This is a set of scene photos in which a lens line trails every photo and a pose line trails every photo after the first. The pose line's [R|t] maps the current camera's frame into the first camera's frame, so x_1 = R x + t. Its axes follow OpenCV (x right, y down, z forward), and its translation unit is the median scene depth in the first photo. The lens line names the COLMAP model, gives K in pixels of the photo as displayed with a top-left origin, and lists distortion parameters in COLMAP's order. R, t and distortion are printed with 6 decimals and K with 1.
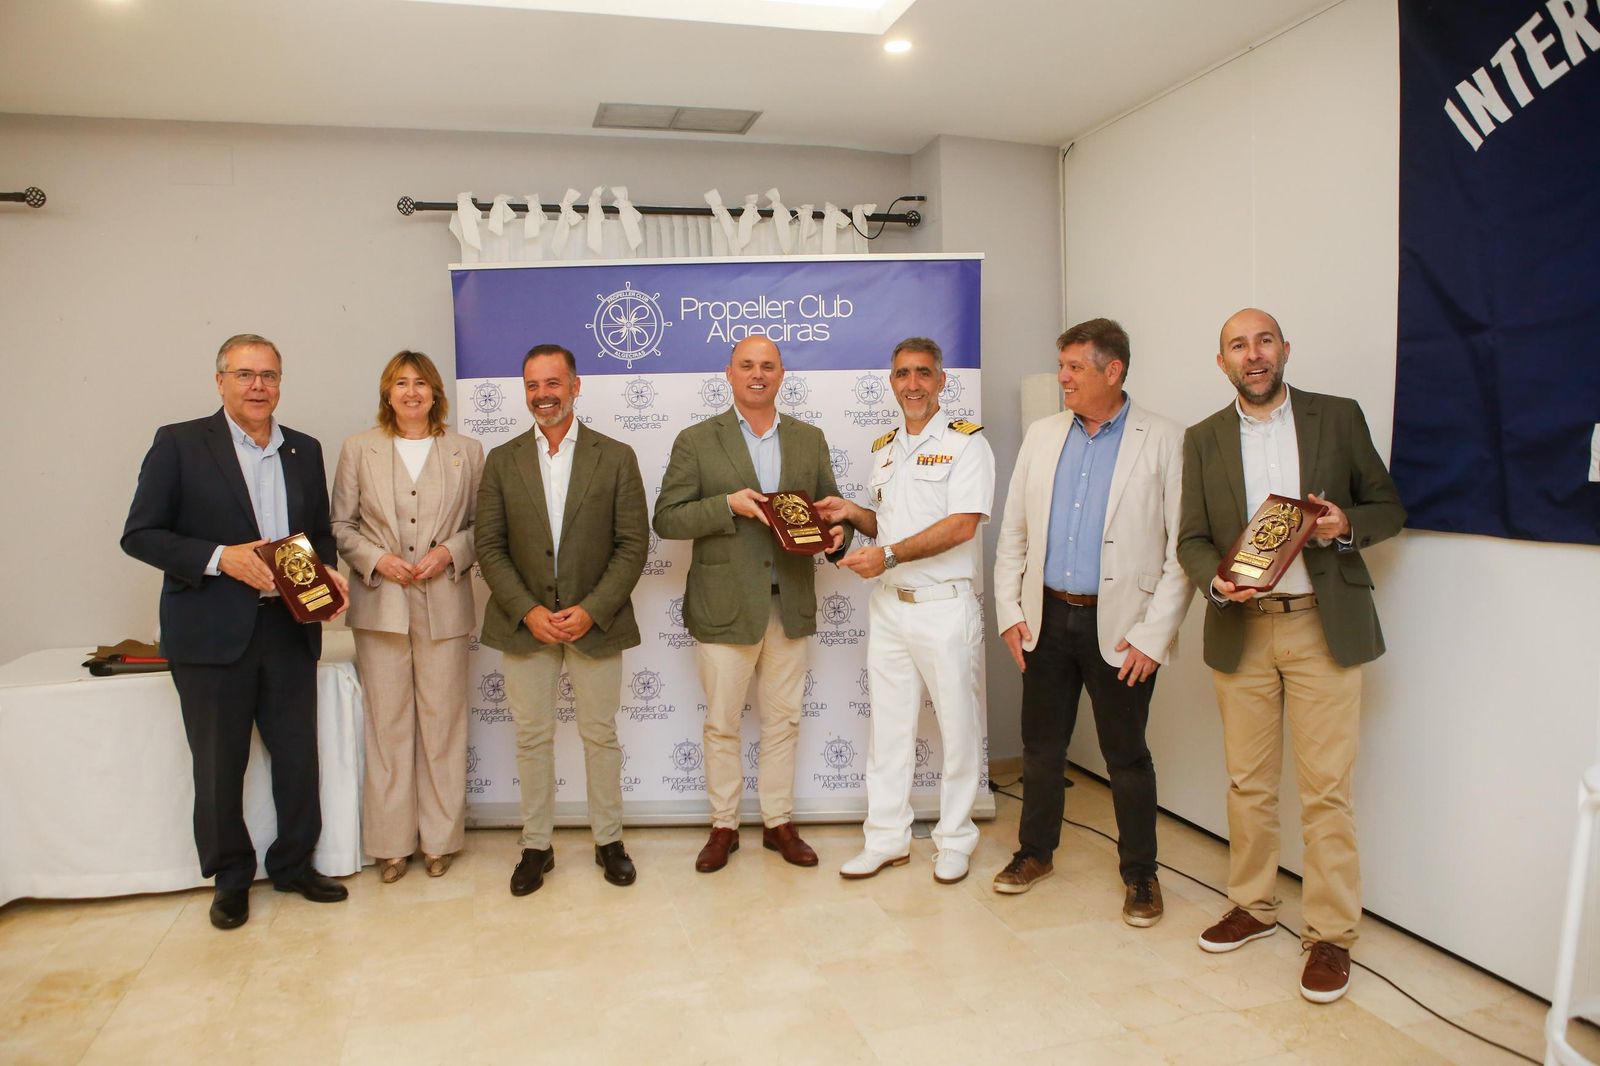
lens RADIAL K [[1099.9, 0, 800.0], [0, 1099.9, 533.0], [0, 0, 1]] dist [-0.116182, 0.073908]
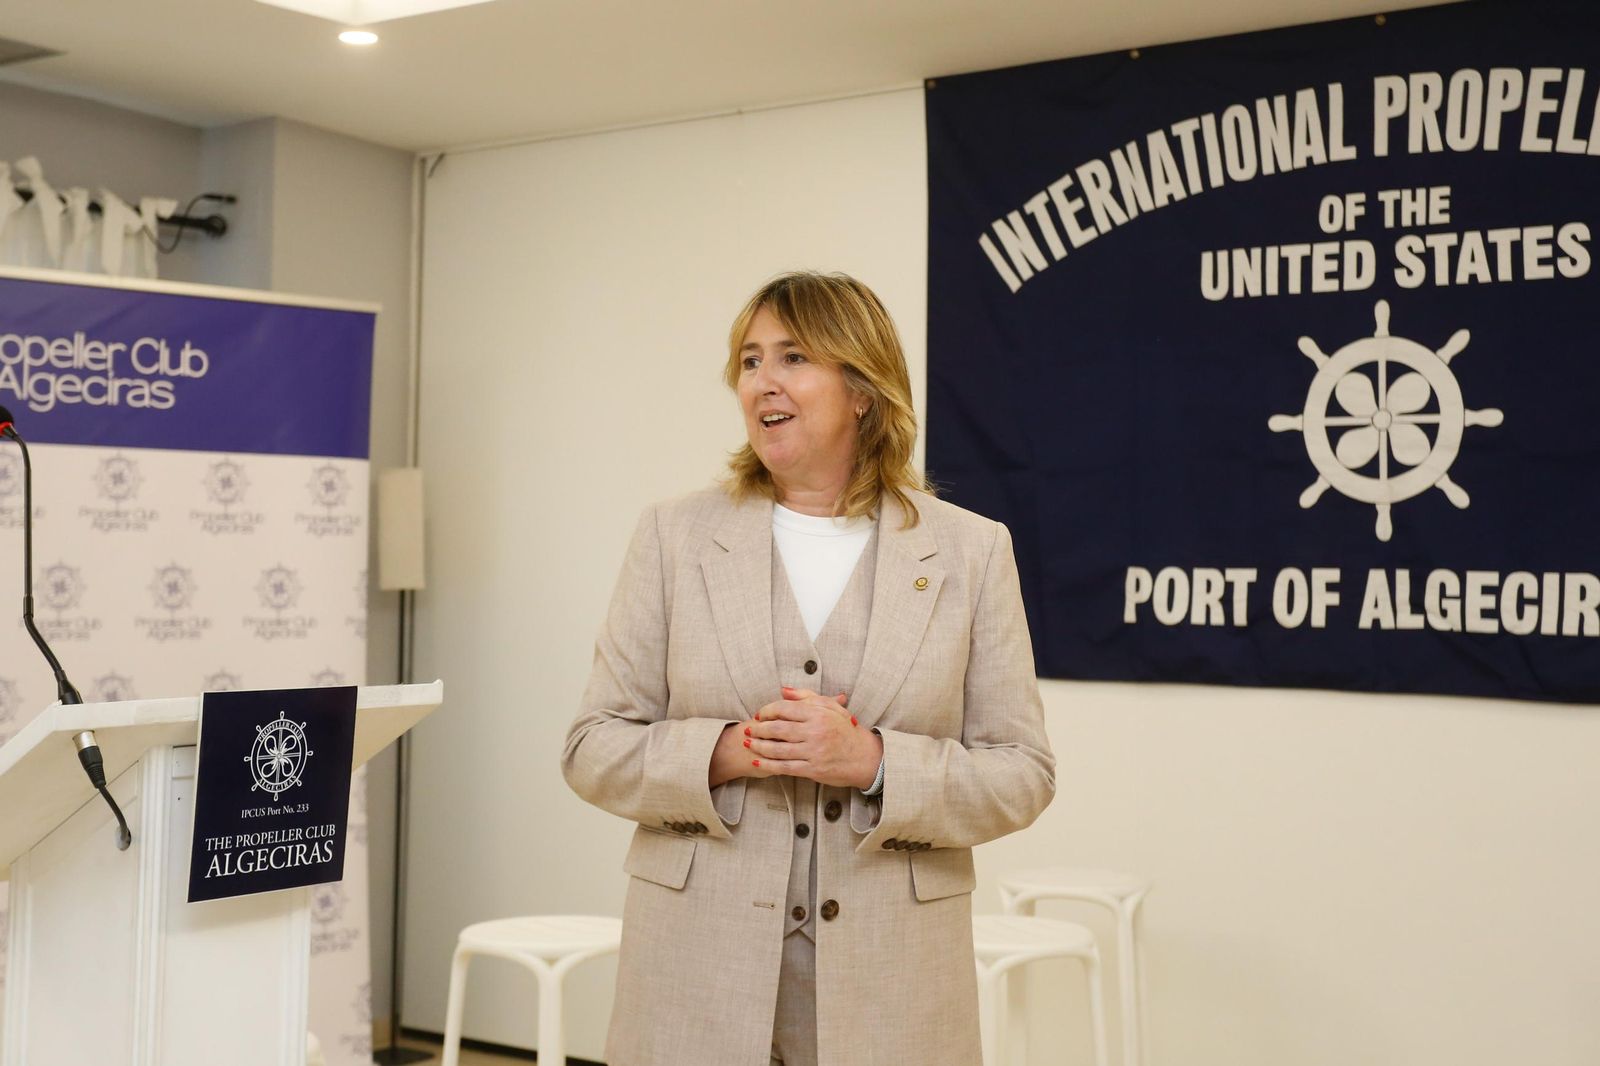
lens RADIAL K [[2165.2, 0, 796.2], [0, 2165.2, 434.0], [0, 0, 1]] dist [0.010301, 0.051463]
pose [[0.782423, 0.070223, 0.618775, -0.506530], [0.016510, 0.990933, -0.133335, 0.027944], [-0.622528, 0.114540, 0.774170, -0.291350]]
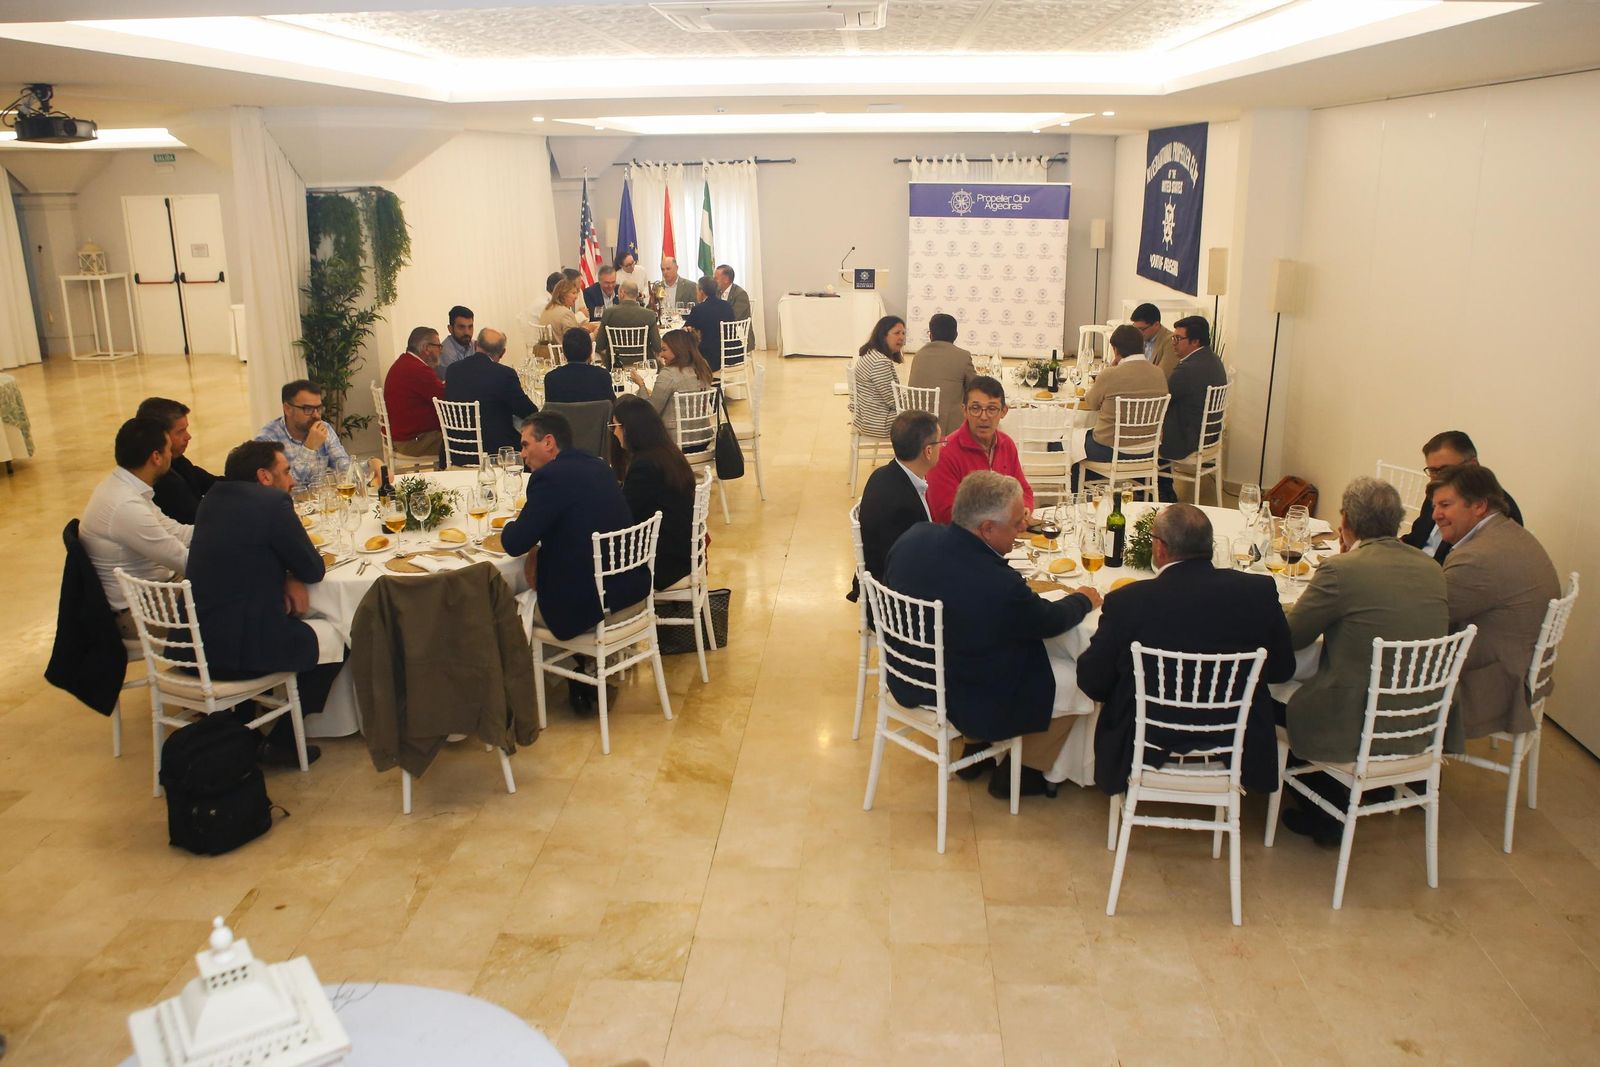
lens RADIAL K [[1247.3, 0, 828.1], [0, 1247.3, 532.9], [0, 0, 1]] dist [-0.125839, 0.118419]
pose [[0.949093, 0.106232, -0.296541, 0.668165], [-0.039018, 0.973813, 0.223976, -0.038131], [0.312569, -0.201004, 0.928385, -2.768990]]
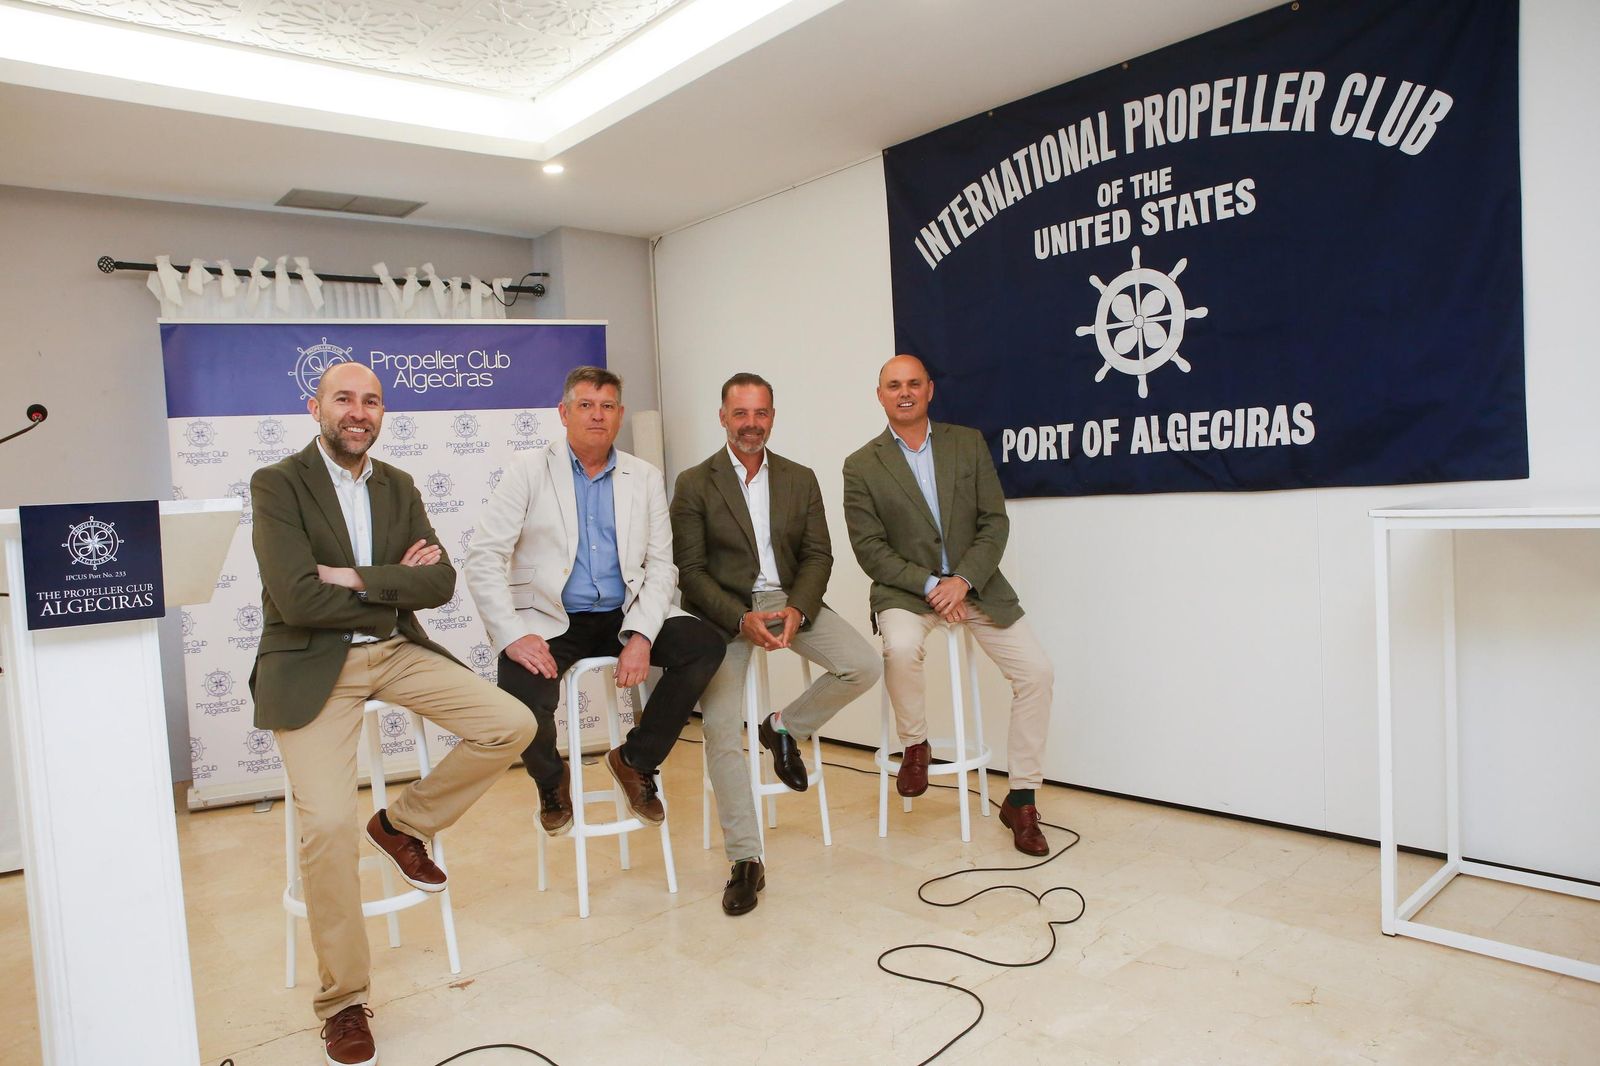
lens RADIAL K [[1109.8, 0, 794.9], [0, 1109.8, 547.7], [0, 0, 1]] dist [-0.115830, 0.081327]
pose [[0.909661, -0.050944, 0.412216, -0.190503], [0.065603, 0.997615, -0.021480, 0.063155], [-0.410138, 0.046582, 0.910833, -0.303633]]
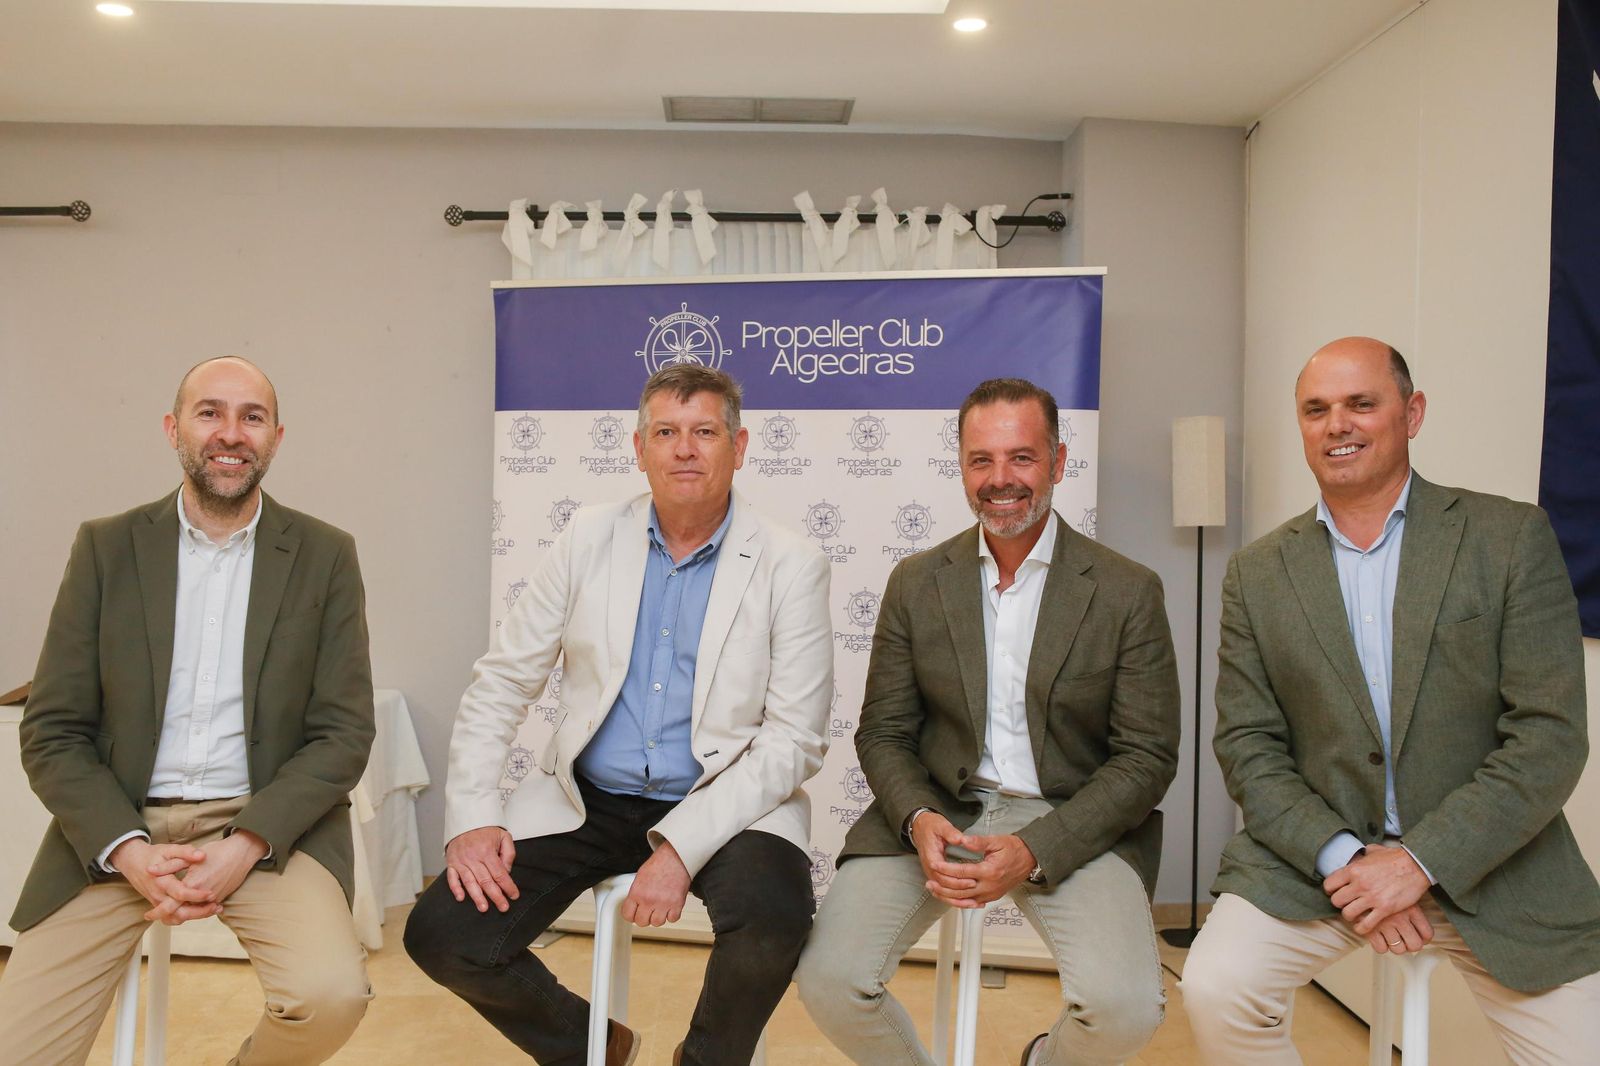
lens RADIAL K [[1456.3, 0, 800.0], [0, 1456.3, 533.0], [0, 0, 1]] dist [-0.084308, 0.007293]
pose [[0.971849, 0.036144, -0.232815, 0.204147], [-0.047319, 0.997971, -0.042594, -0.004335], [0.230803, 0.052412, 0.971588, -0.083945]]
